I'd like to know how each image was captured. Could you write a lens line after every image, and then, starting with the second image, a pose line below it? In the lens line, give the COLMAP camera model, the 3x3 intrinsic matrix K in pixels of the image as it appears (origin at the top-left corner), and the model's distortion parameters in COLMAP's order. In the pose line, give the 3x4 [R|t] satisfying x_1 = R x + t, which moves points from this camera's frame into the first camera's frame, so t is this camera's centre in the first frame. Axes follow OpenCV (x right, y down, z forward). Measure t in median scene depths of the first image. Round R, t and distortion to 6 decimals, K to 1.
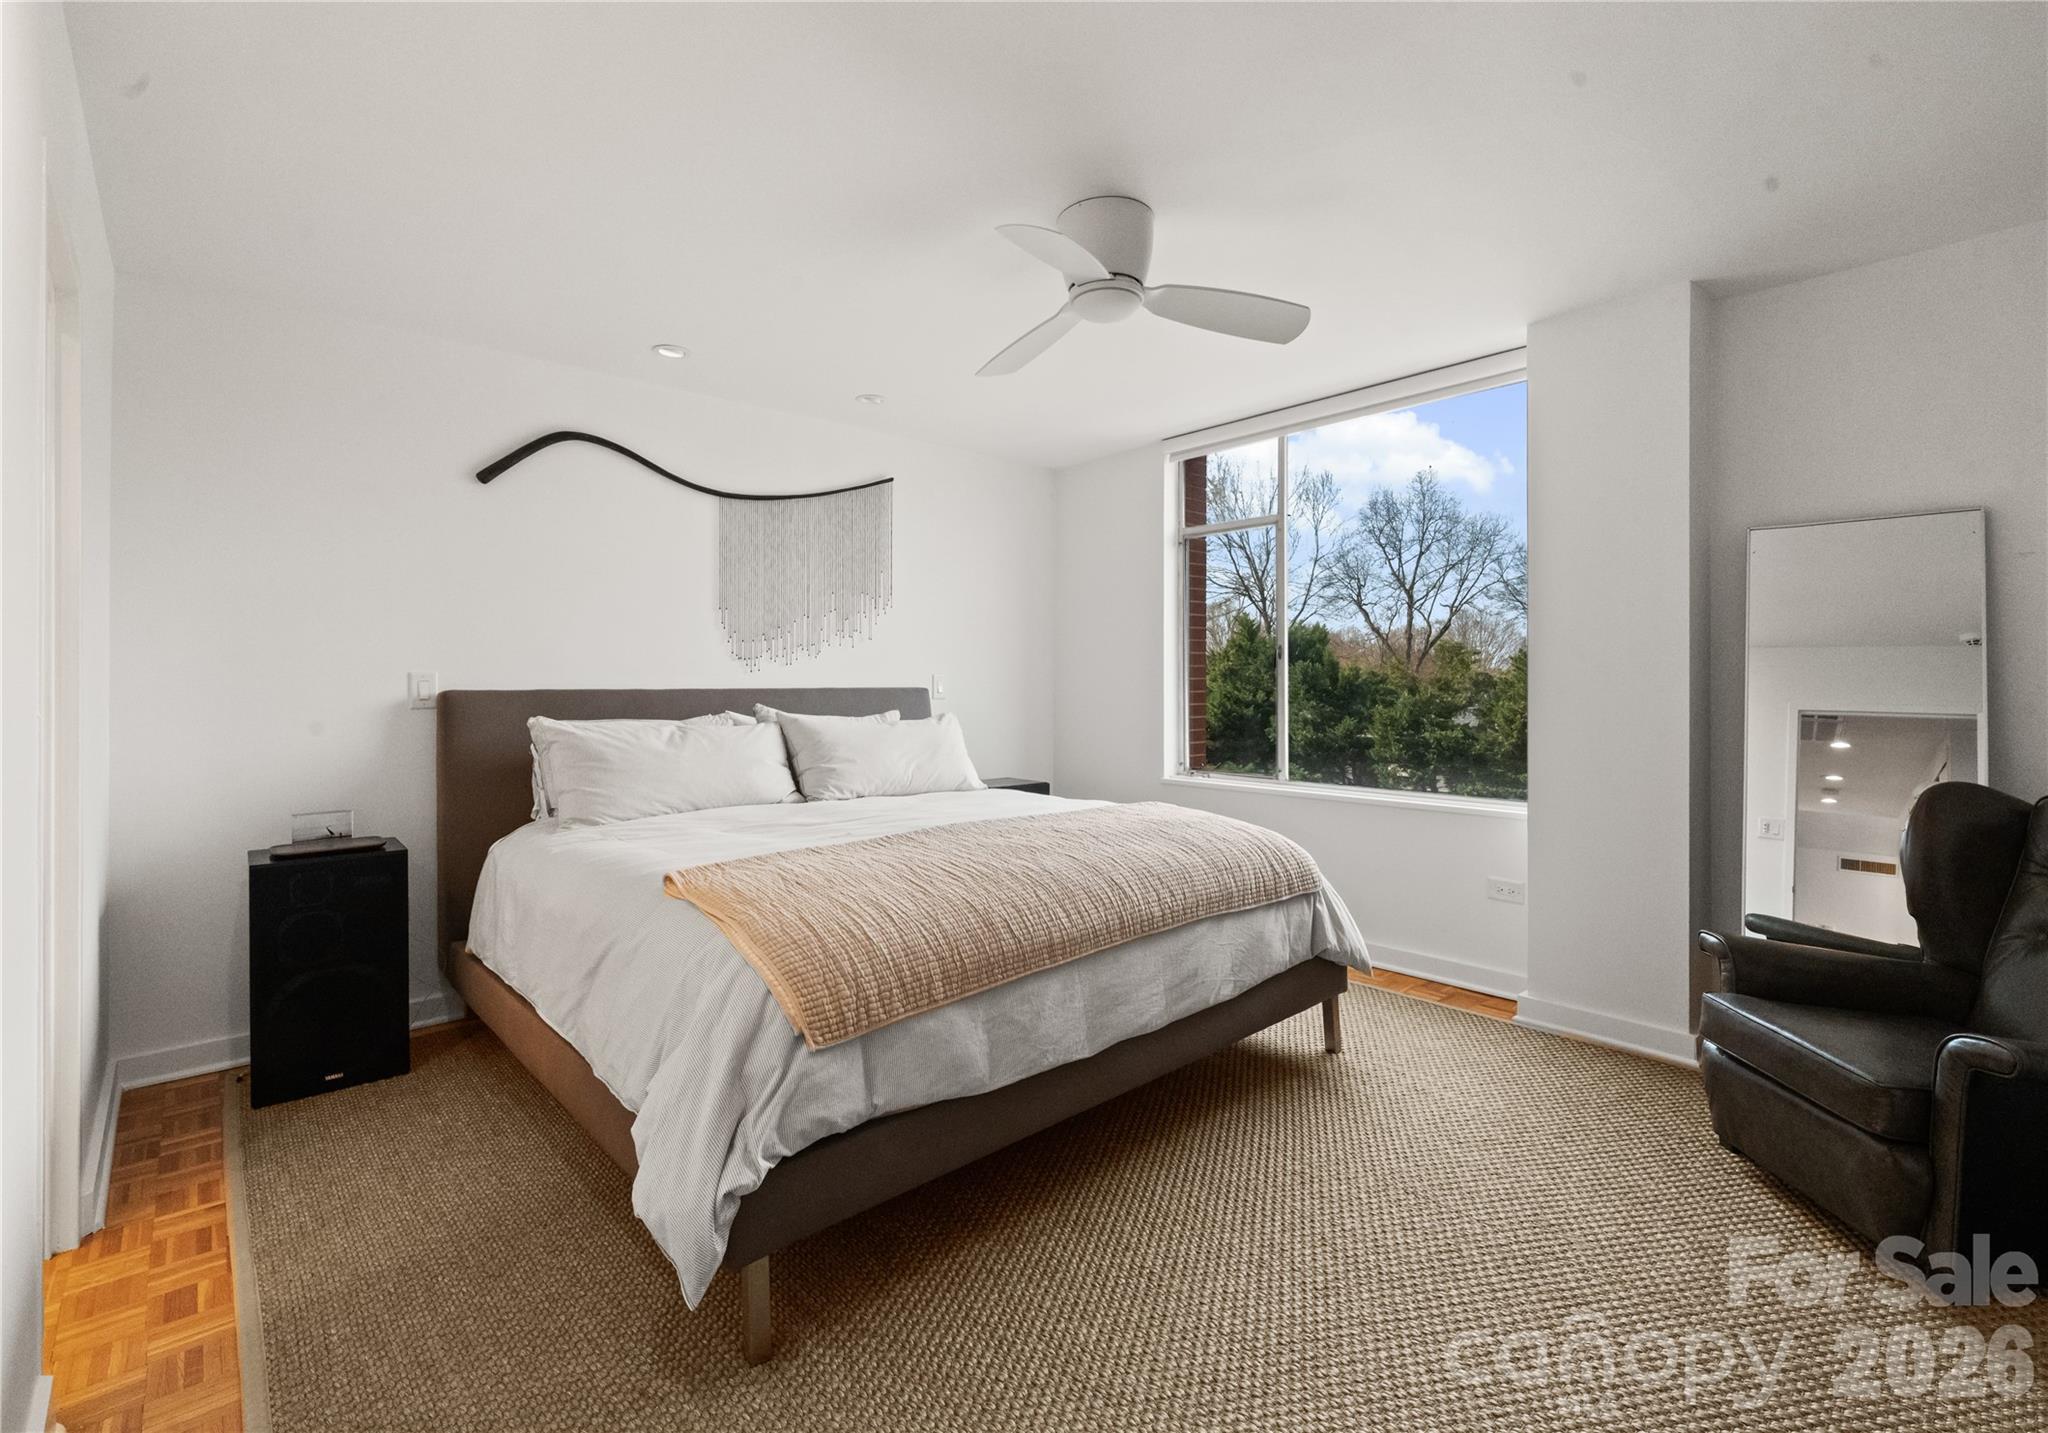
lens RADIAL K [[893.3, 0, 1036.9], [0, 893.3, 689.0], [0, 0, 1]] dist [0.004680, -0.001288]
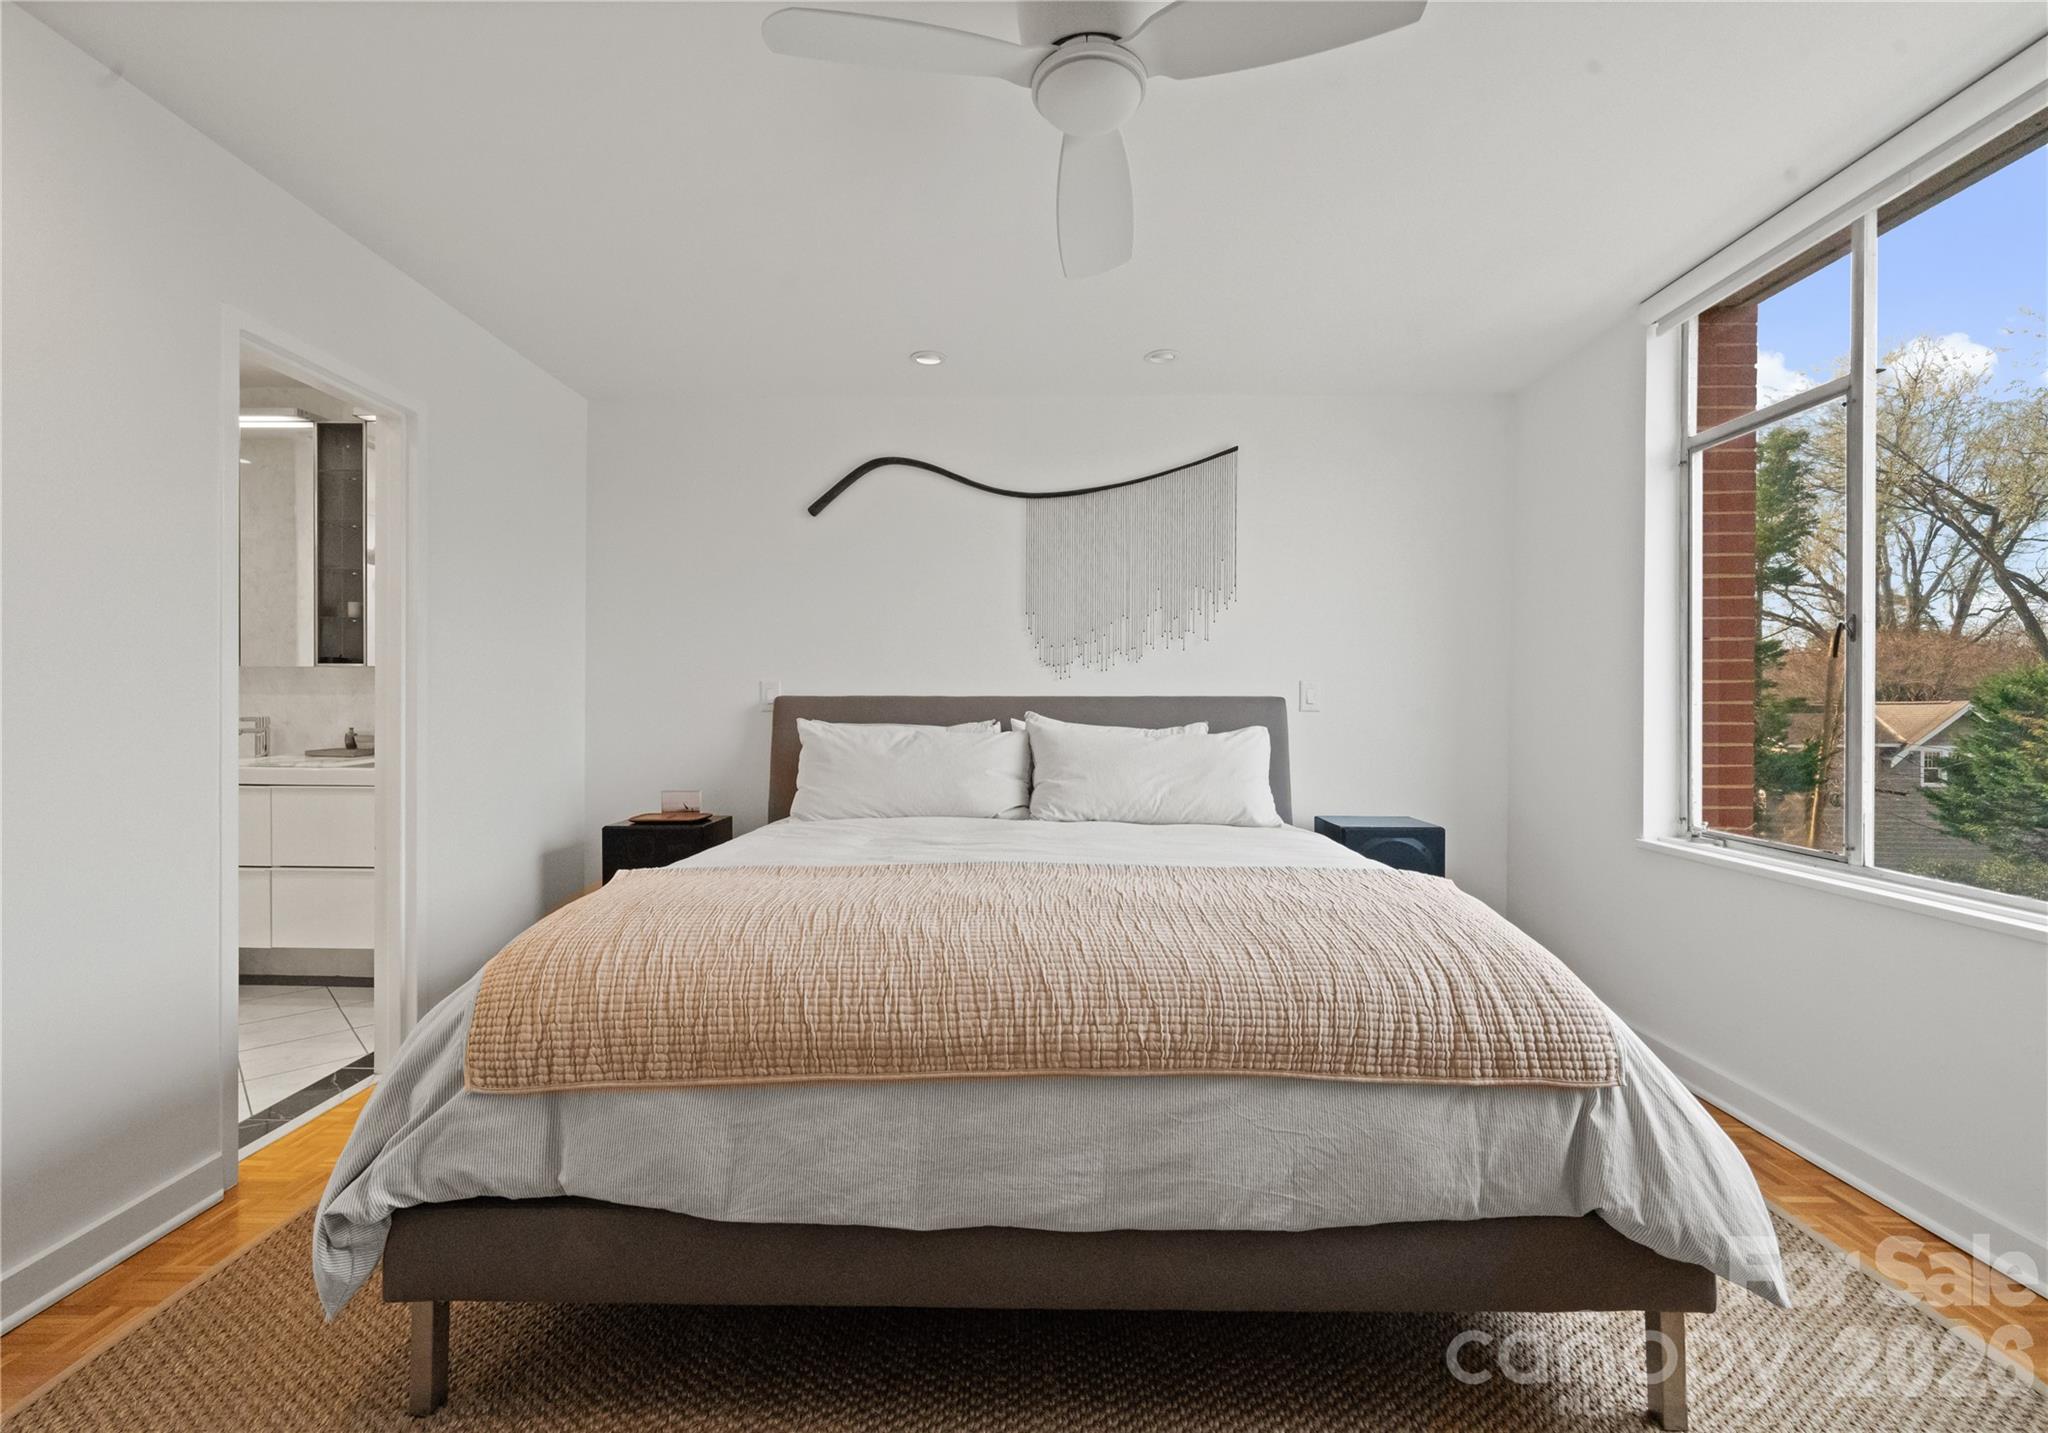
lens RADIAL K [[879.6, 0, 1038.5], [0, 879.6, 709.2], [0, 0, 1]] dist [-0.001116, -0.001155]
pose [[0.734196, 0.006892, -0.678902, 0.391437], [-0.007016, 0.999972, 0.002564, 0.014259], [0.678901, 0.002881, 0.734224, 0.399970]]
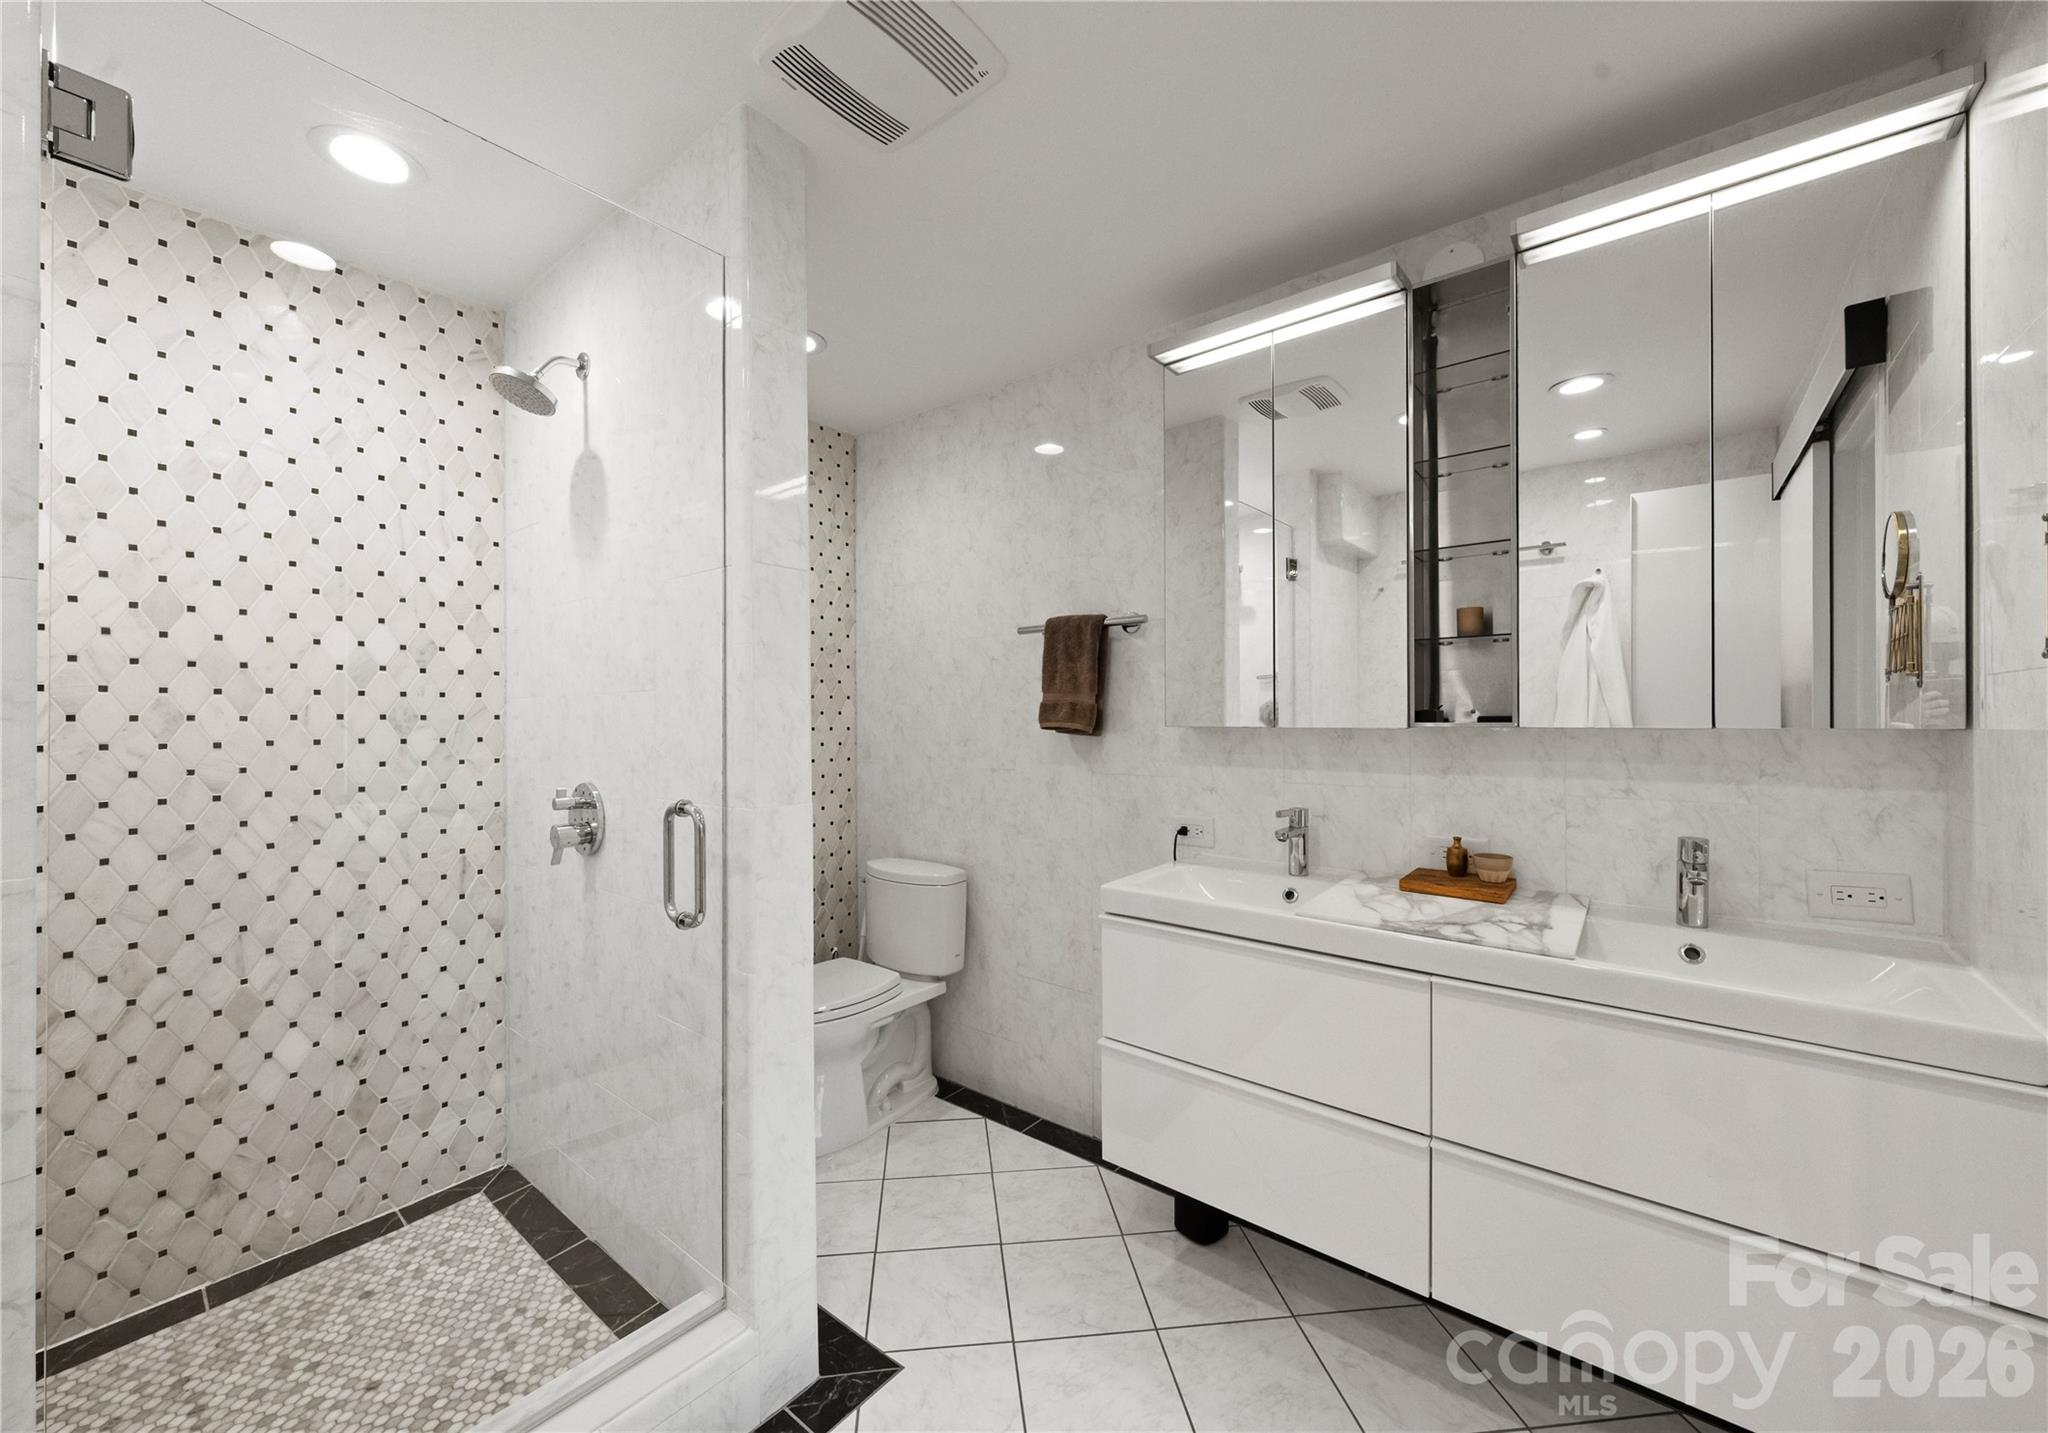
lens RADIAL K [[787.7, 0, 1025.4], [0, 787.7, 715.0], [0, 0, 1]] dist [-0.004848, 0.001416]
pose [[0.145495, -0.009784, -0.989311, -0.546192], [-0.003161, 0.999941, -0.010354, -0.033284], [0.989354, 0.004634, 0.145456, 0.246423]]
